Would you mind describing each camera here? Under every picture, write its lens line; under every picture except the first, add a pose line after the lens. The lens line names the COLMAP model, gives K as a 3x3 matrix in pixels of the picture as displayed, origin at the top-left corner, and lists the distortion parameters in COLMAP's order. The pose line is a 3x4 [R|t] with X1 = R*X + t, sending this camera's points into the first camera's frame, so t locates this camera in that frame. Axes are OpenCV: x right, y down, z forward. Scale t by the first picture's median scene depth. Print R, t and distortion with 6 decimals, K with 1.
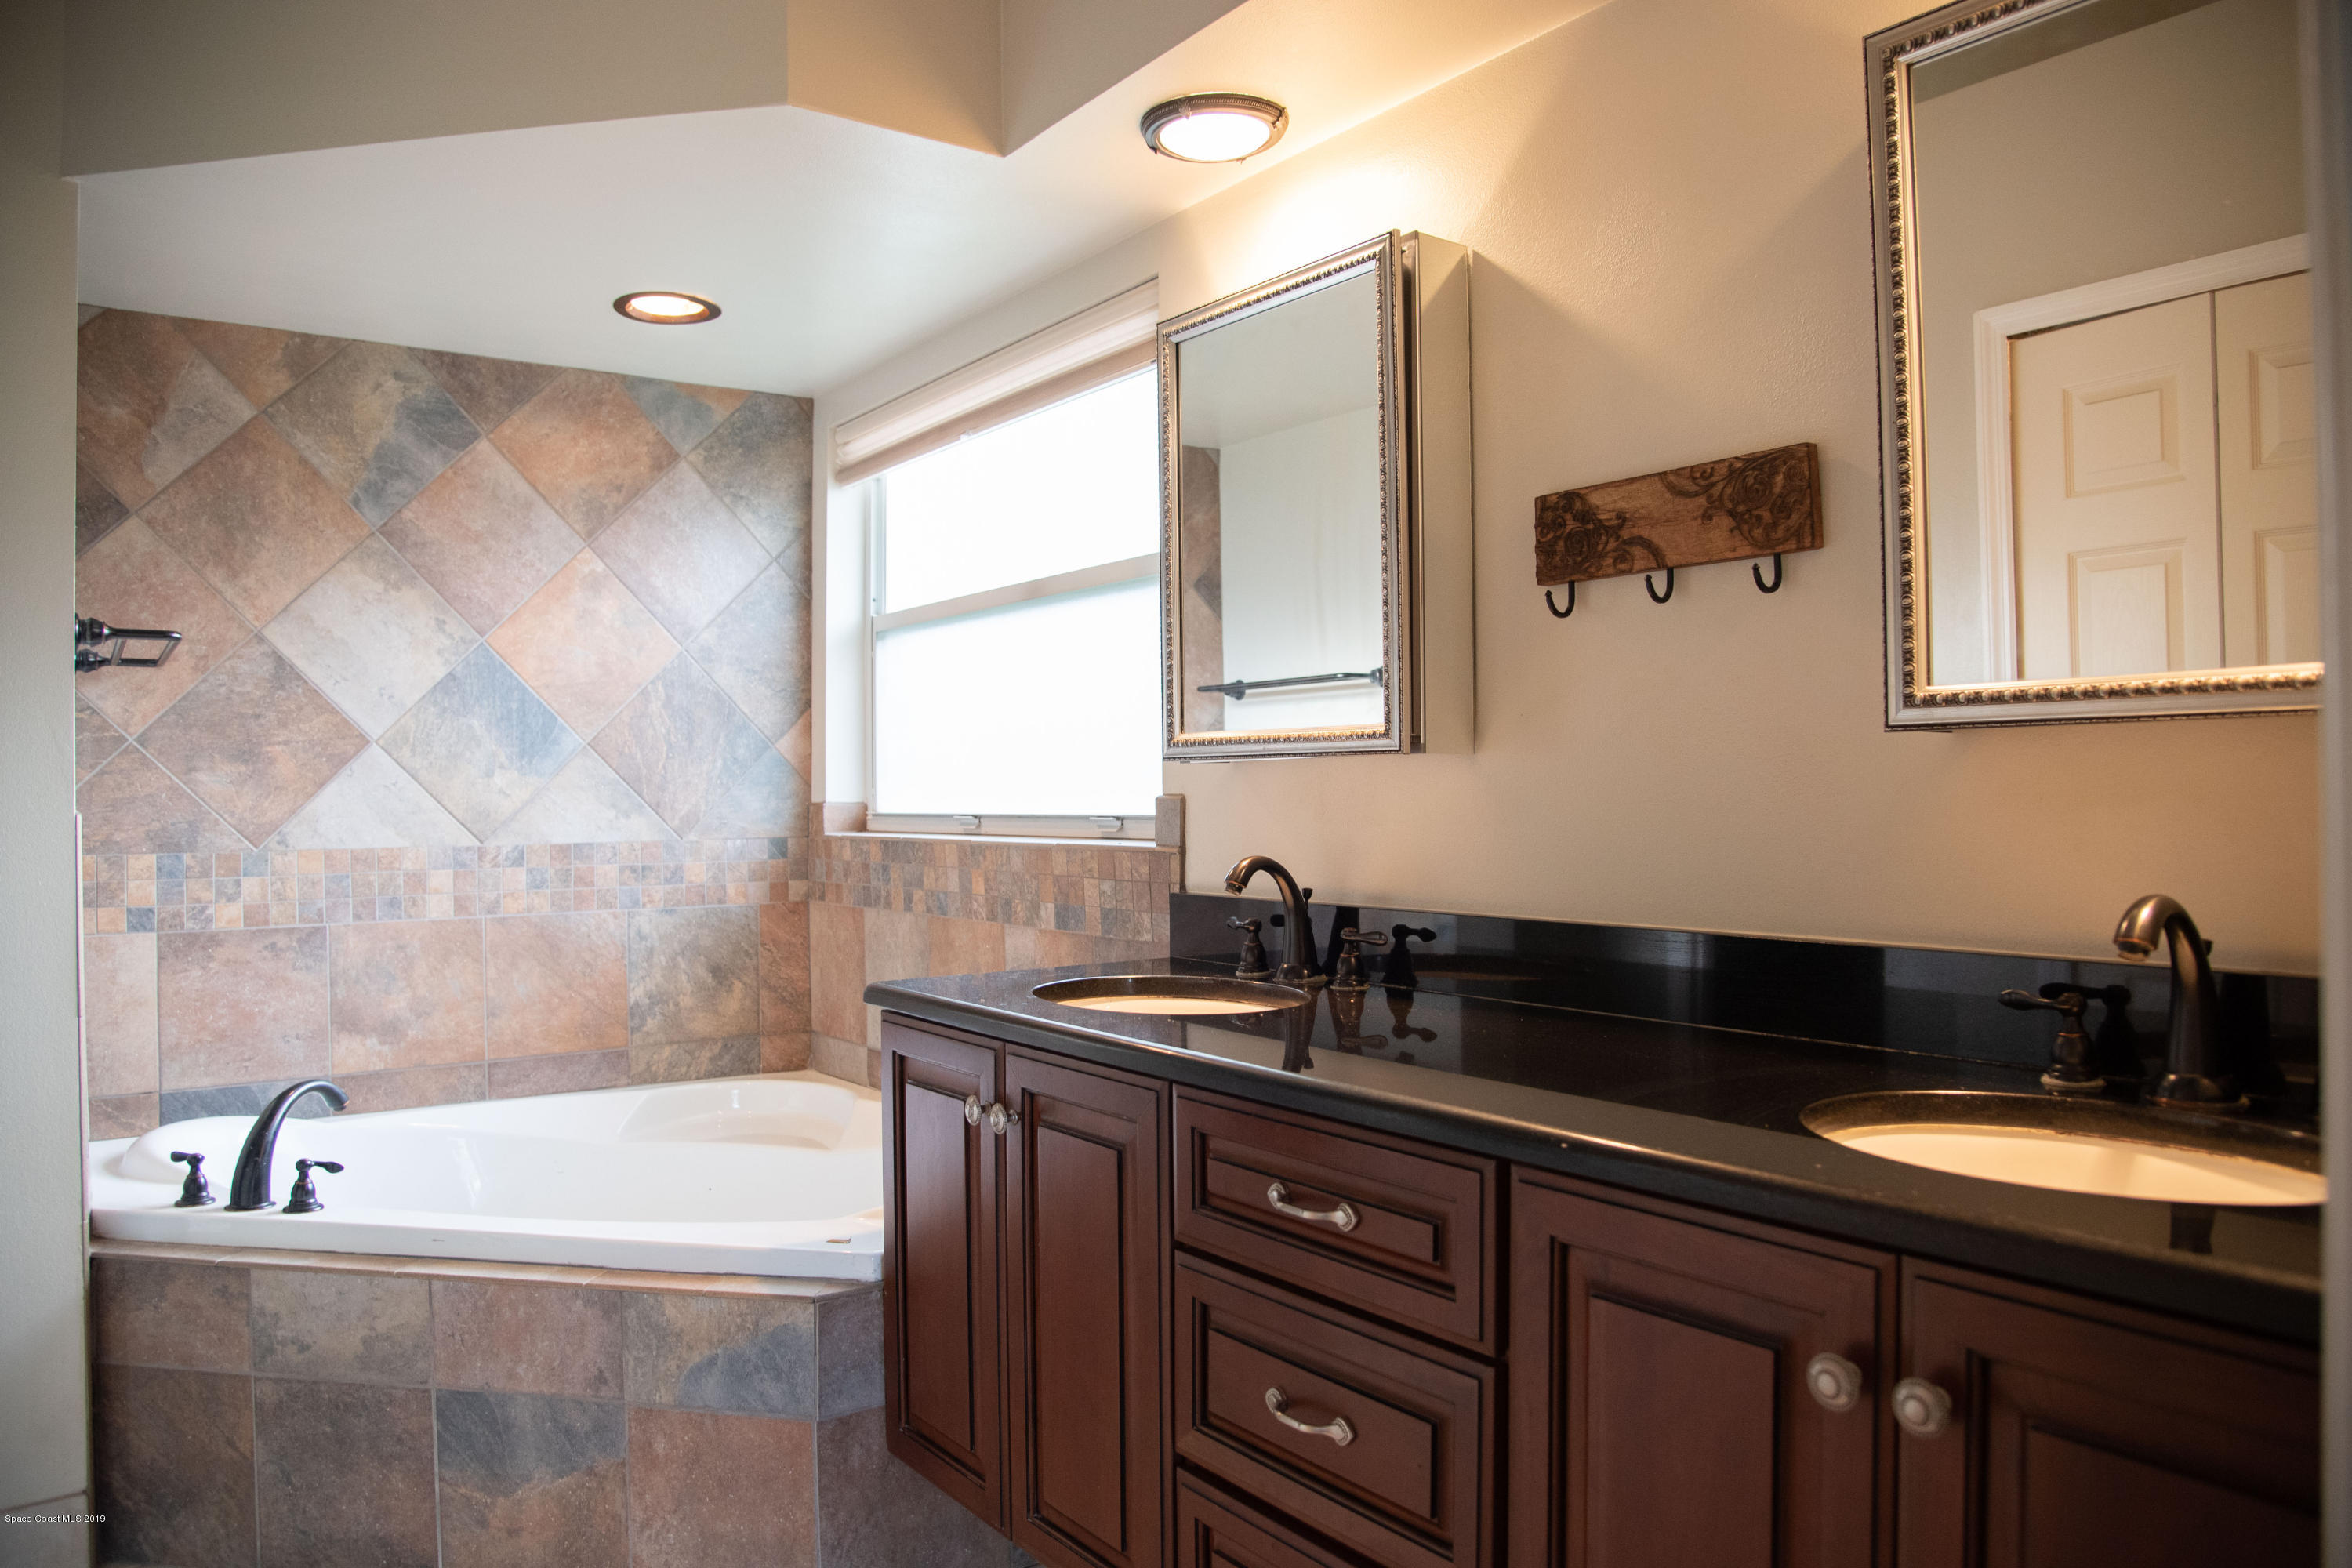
lens RADIAL K [[1645.3, 0, 1159.0], [0, 1645.3, 785.2], [0, 0, 1]] dist [-0.116224, 0.067352]
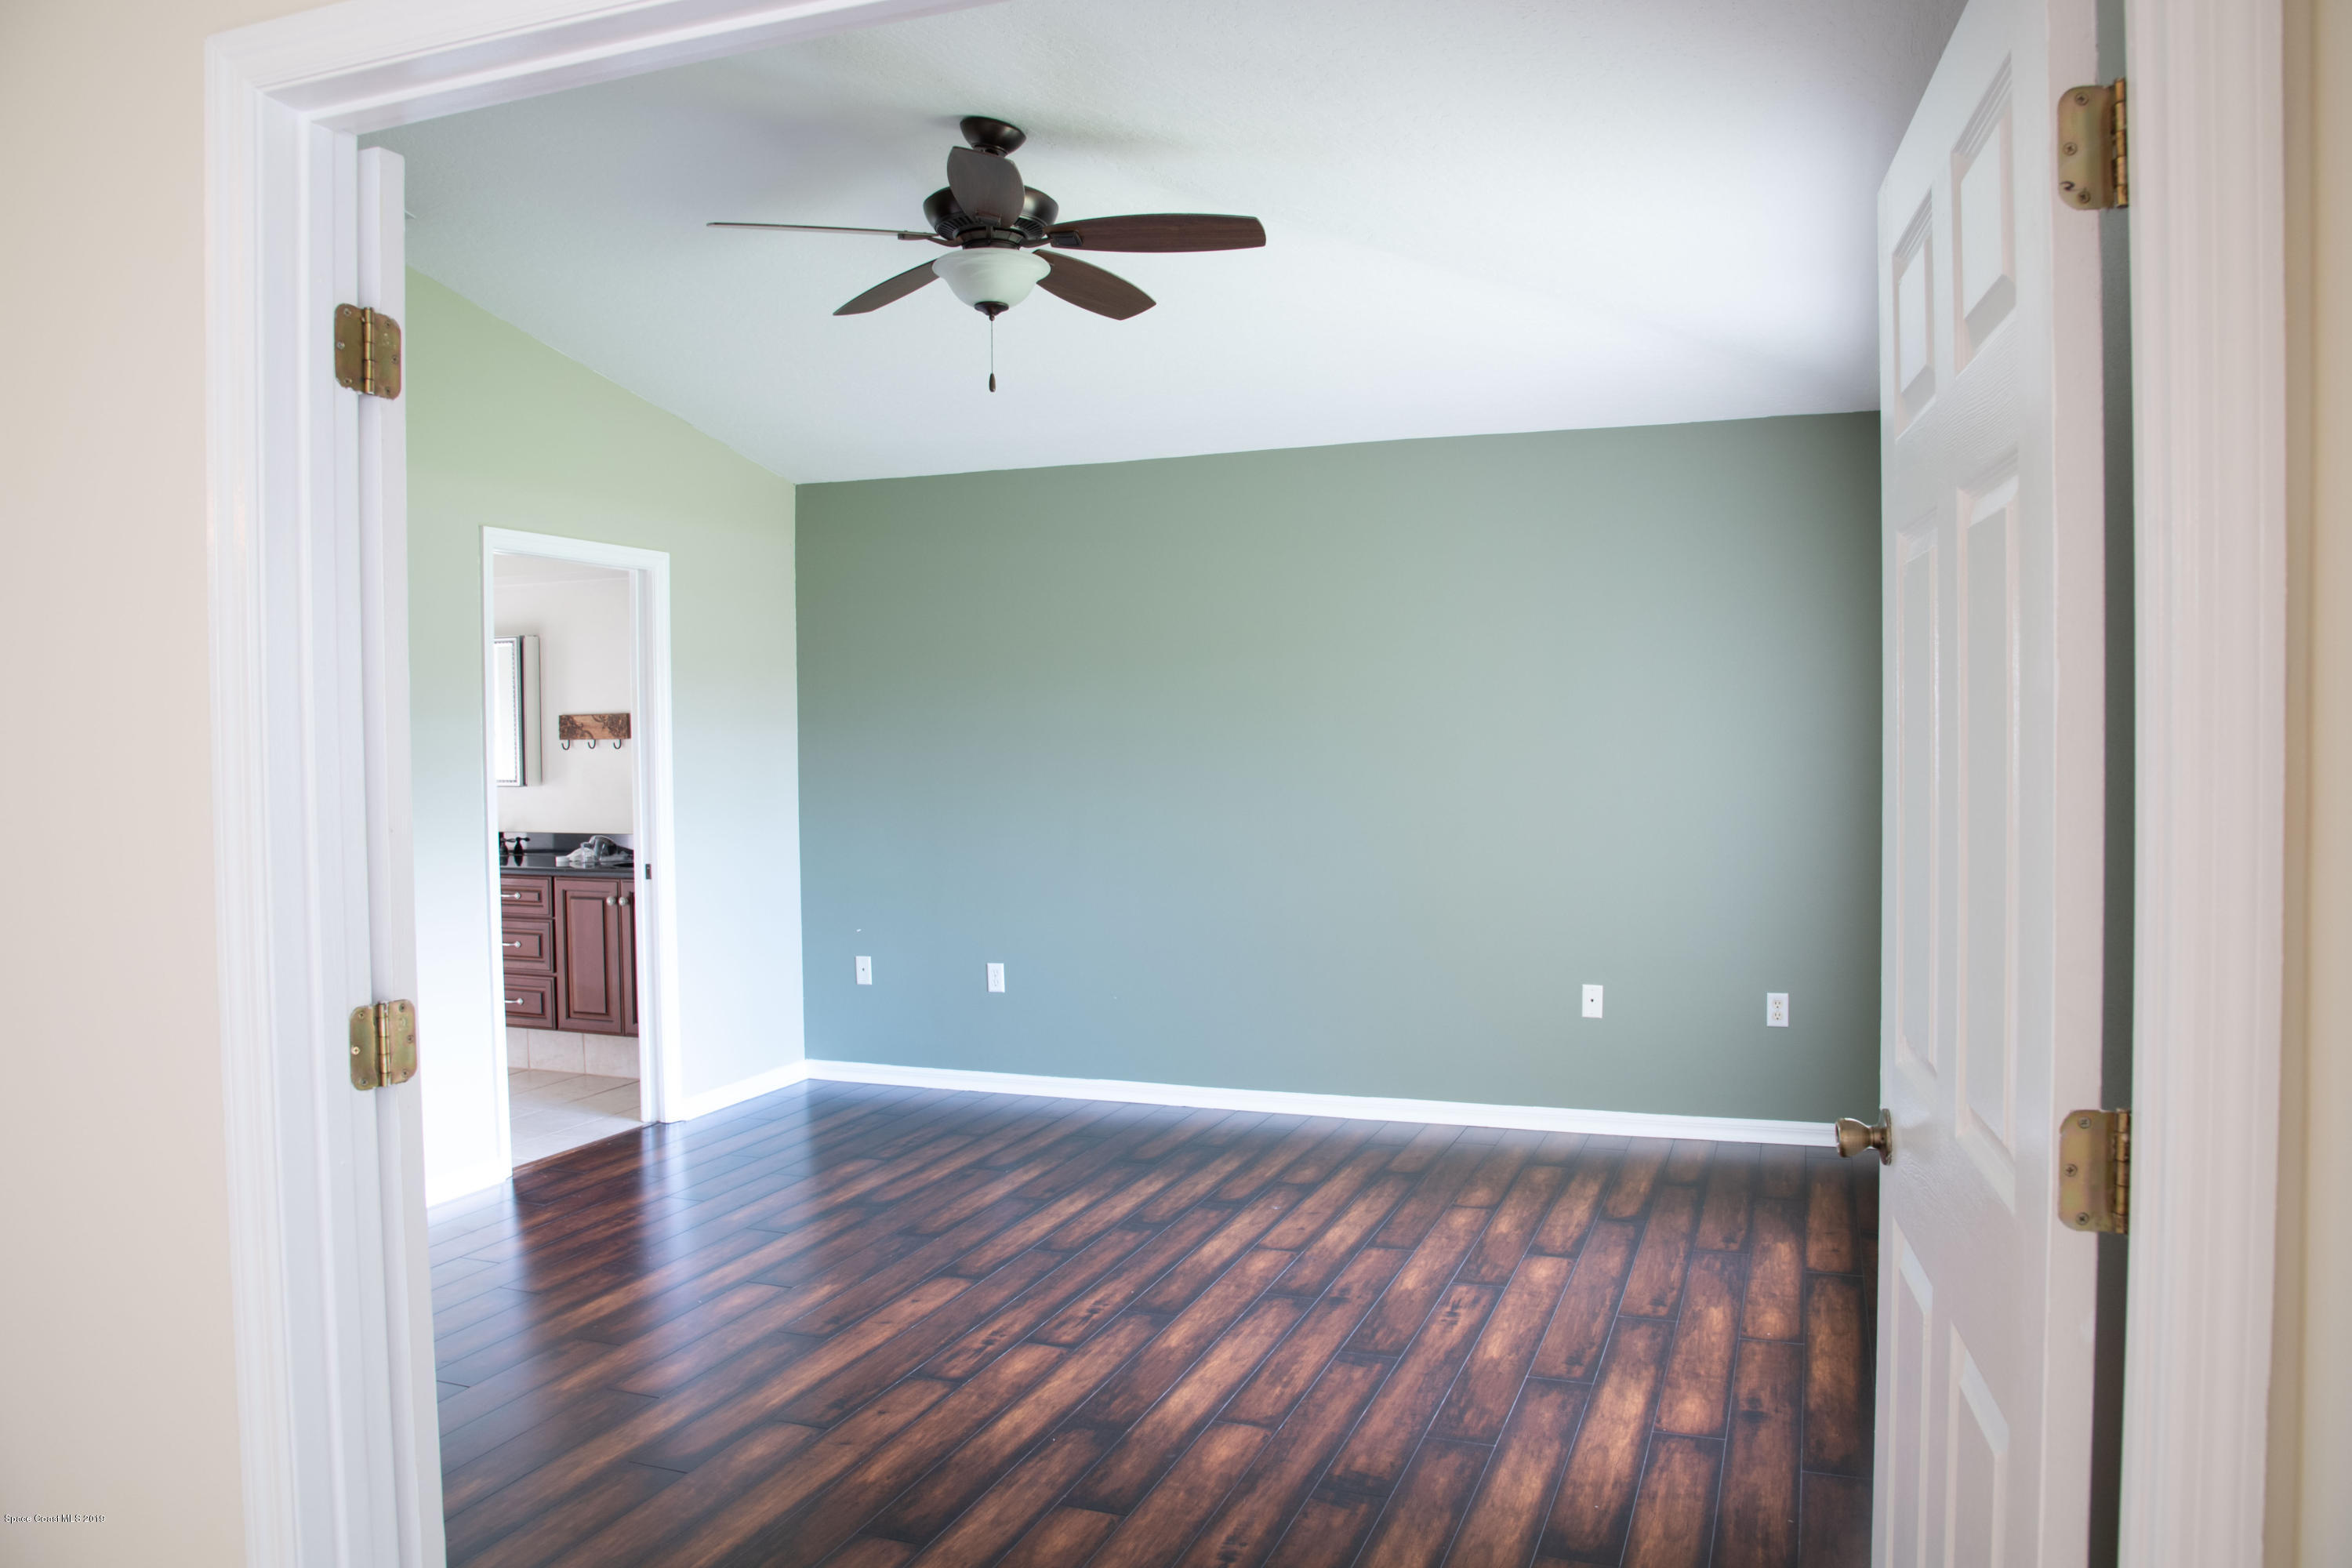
lens RADIAL K [[1645.3, 0, 1180.2], [0, 1645.3, 787.6], [0, 0, 1]] dist [-0.116224, 0.067352]
pose [[0.835539, -0.017162, 0.549163, -0.387537], [0.003815, 0.999669, 0.025437, -0.067588], [-0.549418, -0.019159, 0.835328, -1.804386]]
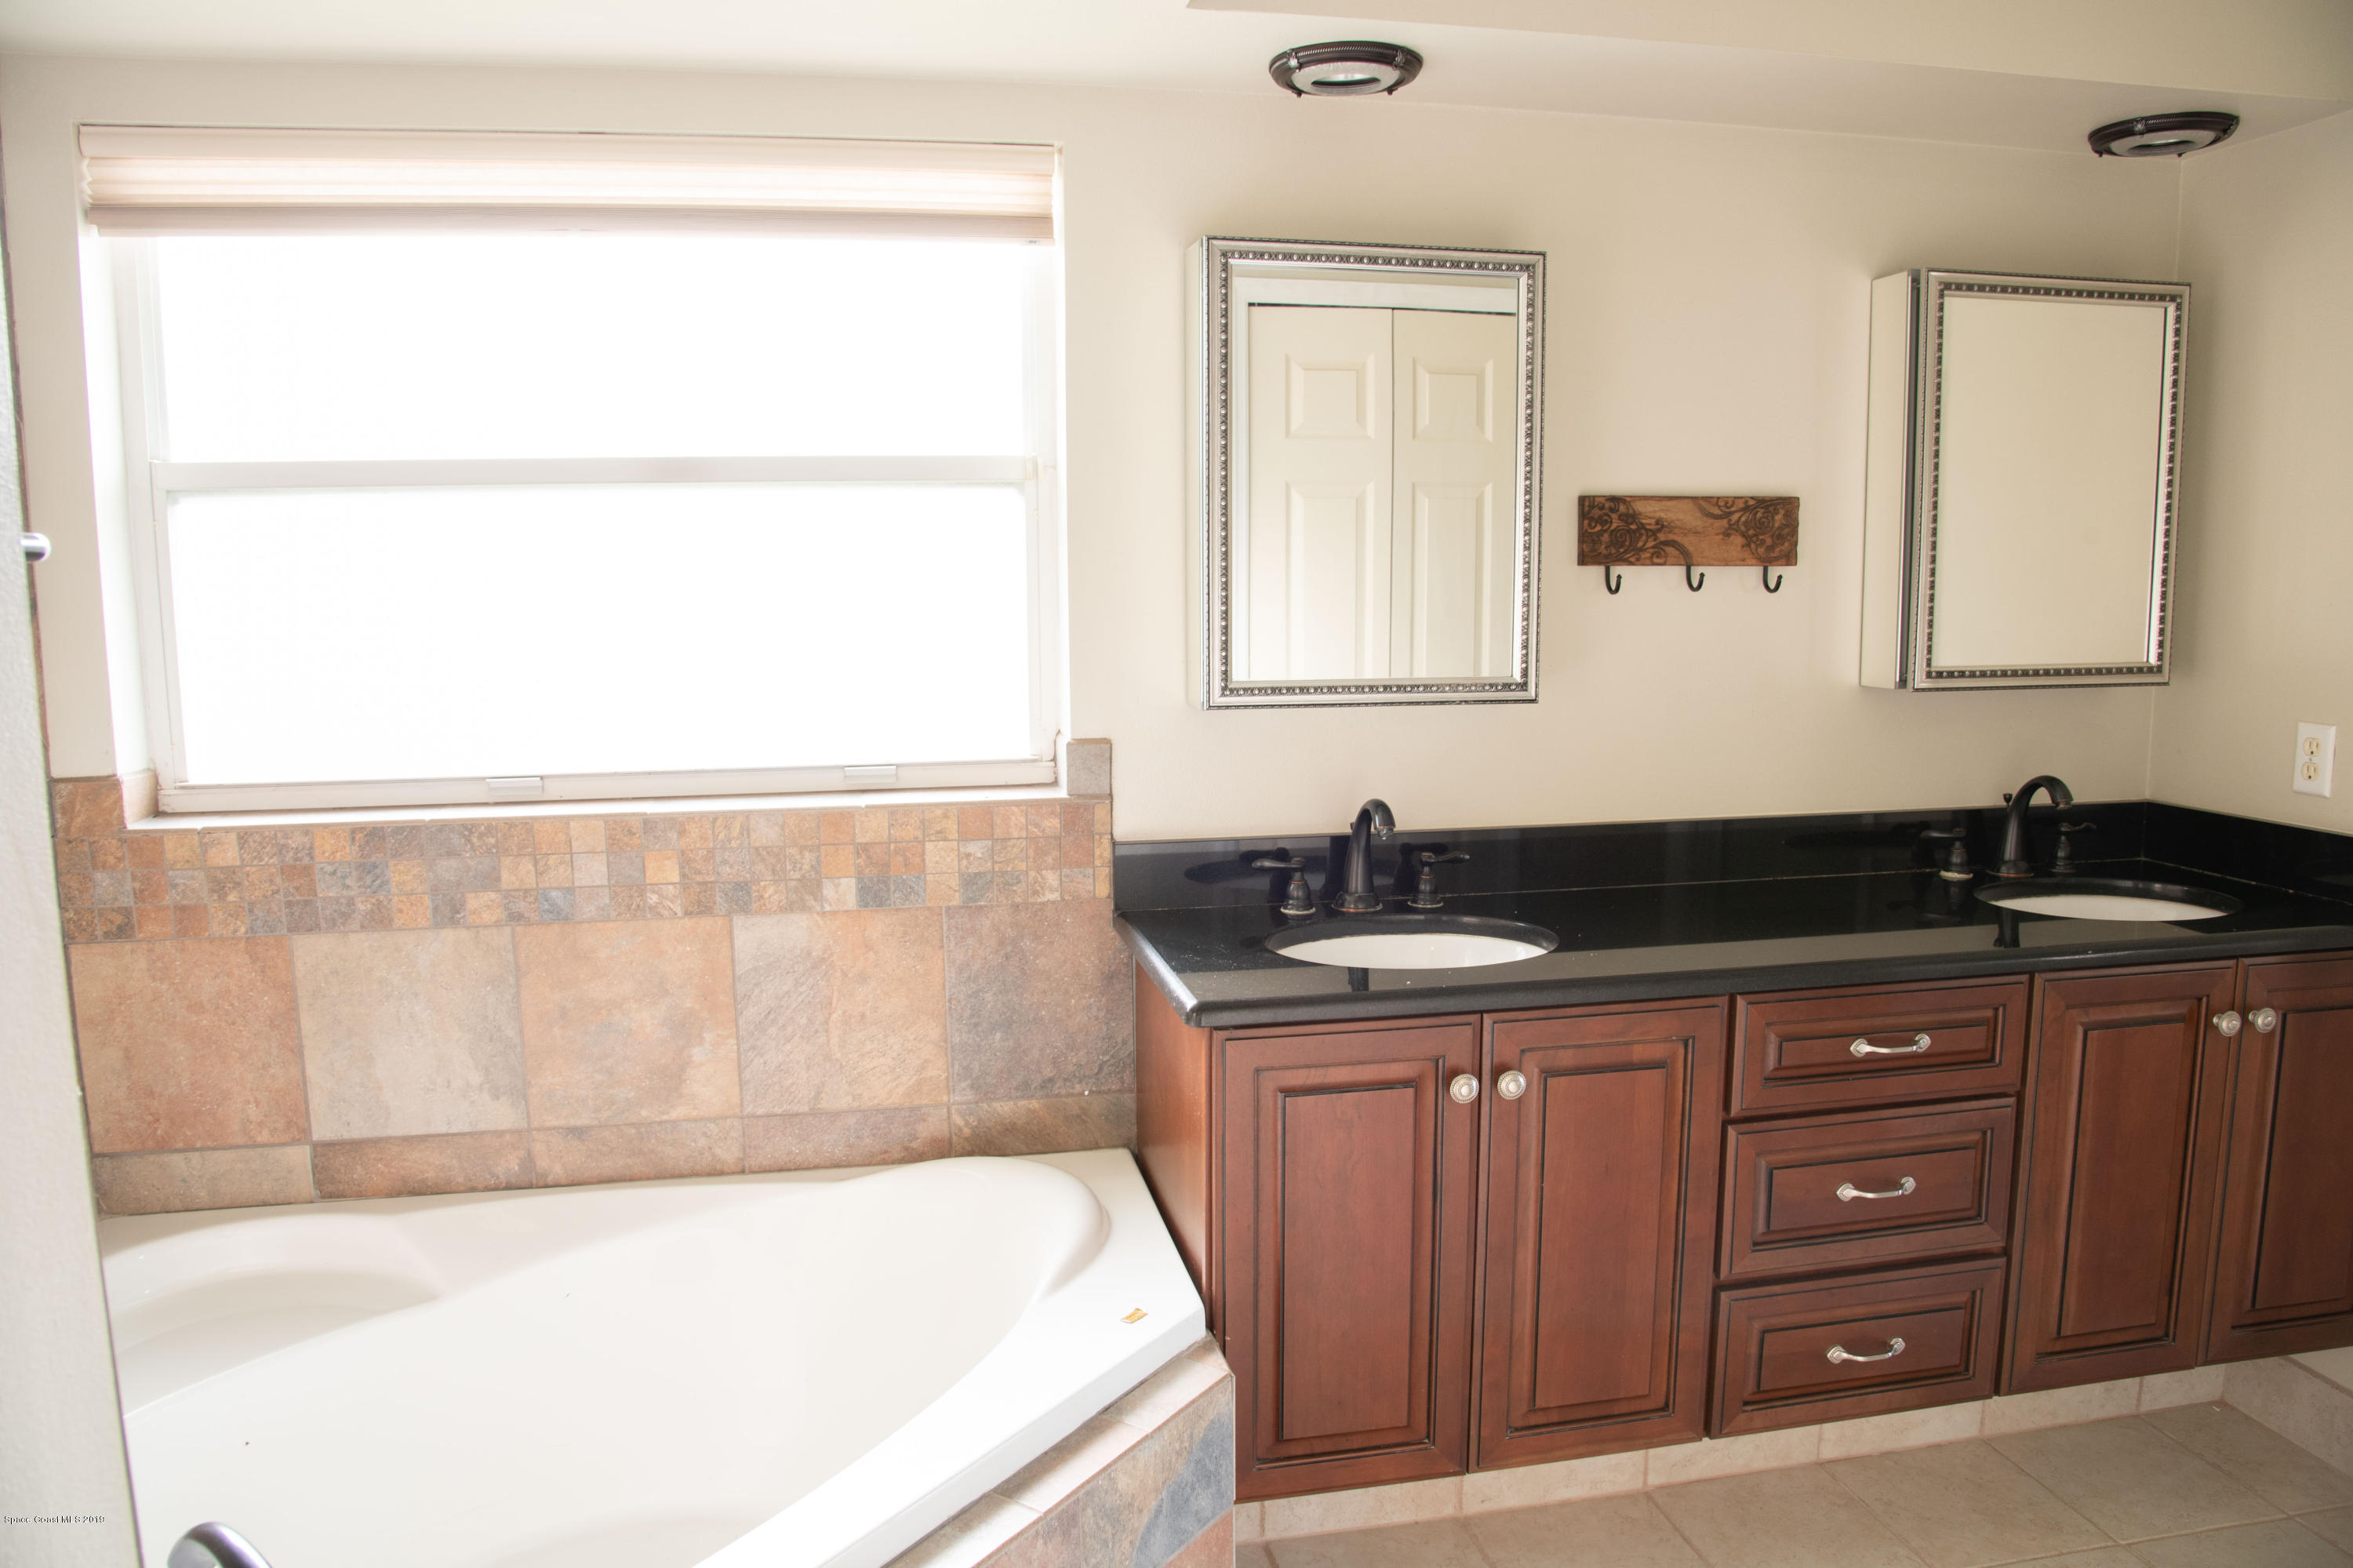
lens RADIAL K [[1646.1, 0, 1167.1], [0, 1646.1, 777.5], [0, 0, 1]] dist [-0.116224, 0.067352]
pose [[0.398169, -0.104130, 0.911383, -0.709167], [-0.000558, 0.993508, 0.113757, -0.067380], [-0.917312, -0.045803, 0.395526, 0.516260]]
